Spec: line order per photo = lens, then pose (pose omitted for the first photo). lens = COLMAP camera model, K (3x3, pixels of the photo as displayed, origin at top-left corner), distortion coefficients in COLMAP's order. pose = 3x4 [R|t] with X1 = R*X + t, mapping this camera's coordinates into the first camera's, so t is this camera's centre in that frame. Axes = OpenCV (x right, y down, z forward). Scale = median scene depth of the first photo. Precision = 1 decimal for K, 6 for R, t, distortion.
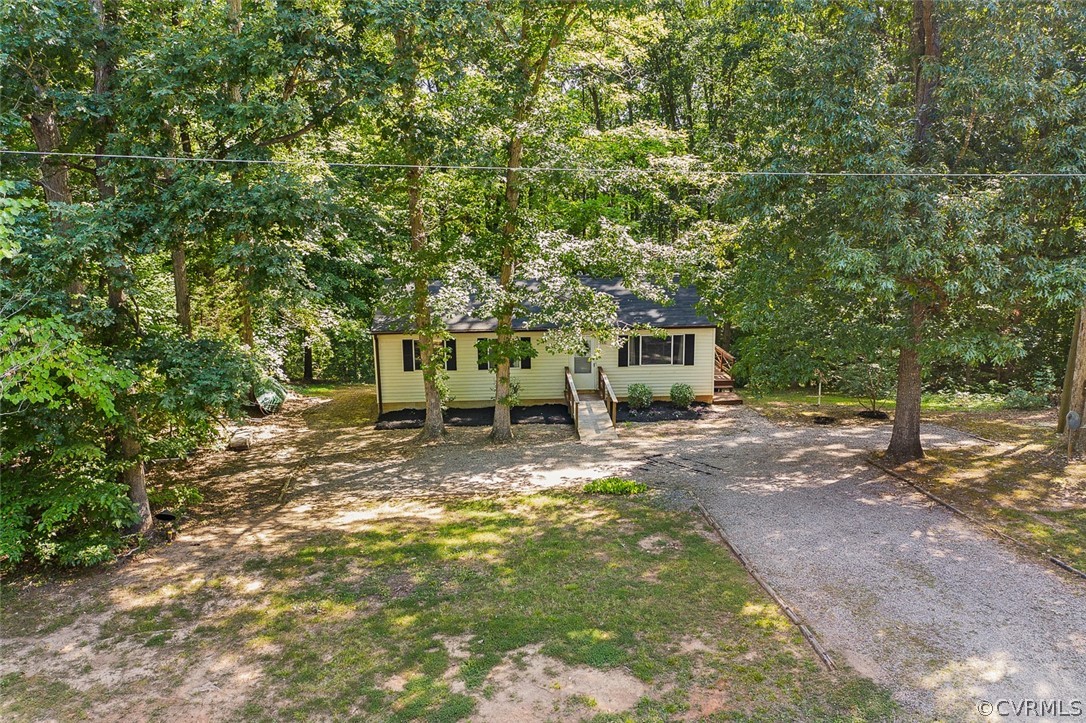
lens RADIAL K [[844.8, 0, 543.0], [0, 844.8, 361.5], [0, 0, 1]] dist [-0.029703, 0.019662]
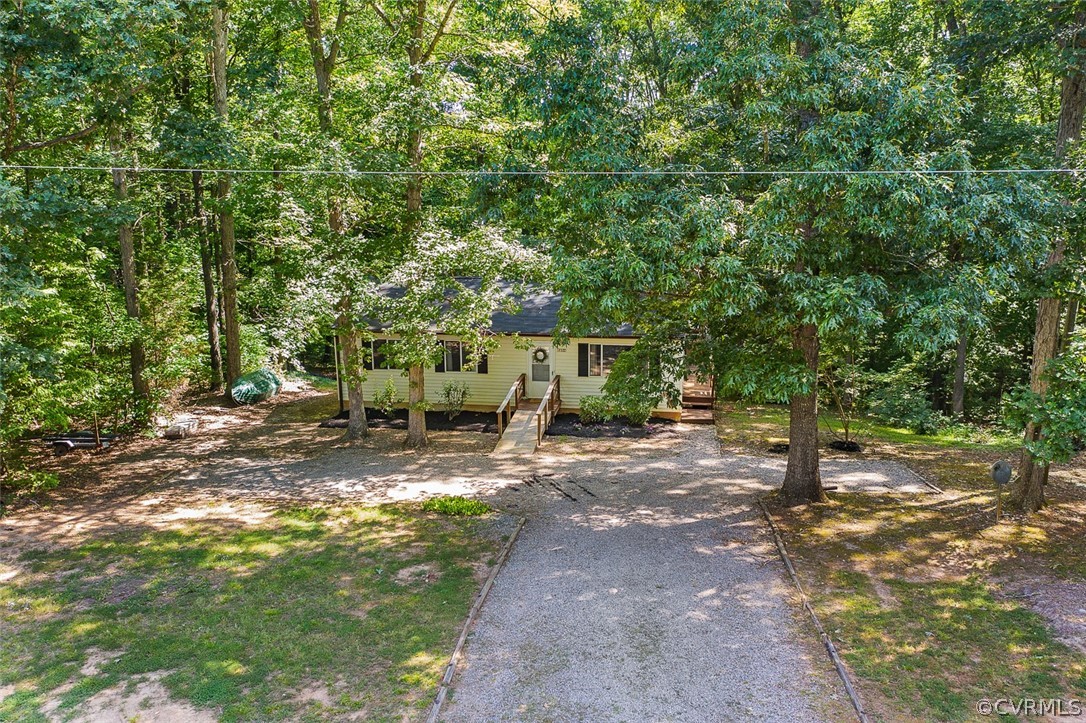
lens RADIAL K [[844.8, 0, 543.0], [0, 844.8, 361.5], [0, 0, 1]] dist [-0.029703, 0.019662]
pose [[0.978743, 0.048554, -0.199259, 0.325533], [-0.048127, 0.998817, 0.006990, -0.020617], [0.199363, 0.002749, 0.979922, 0.092965]]
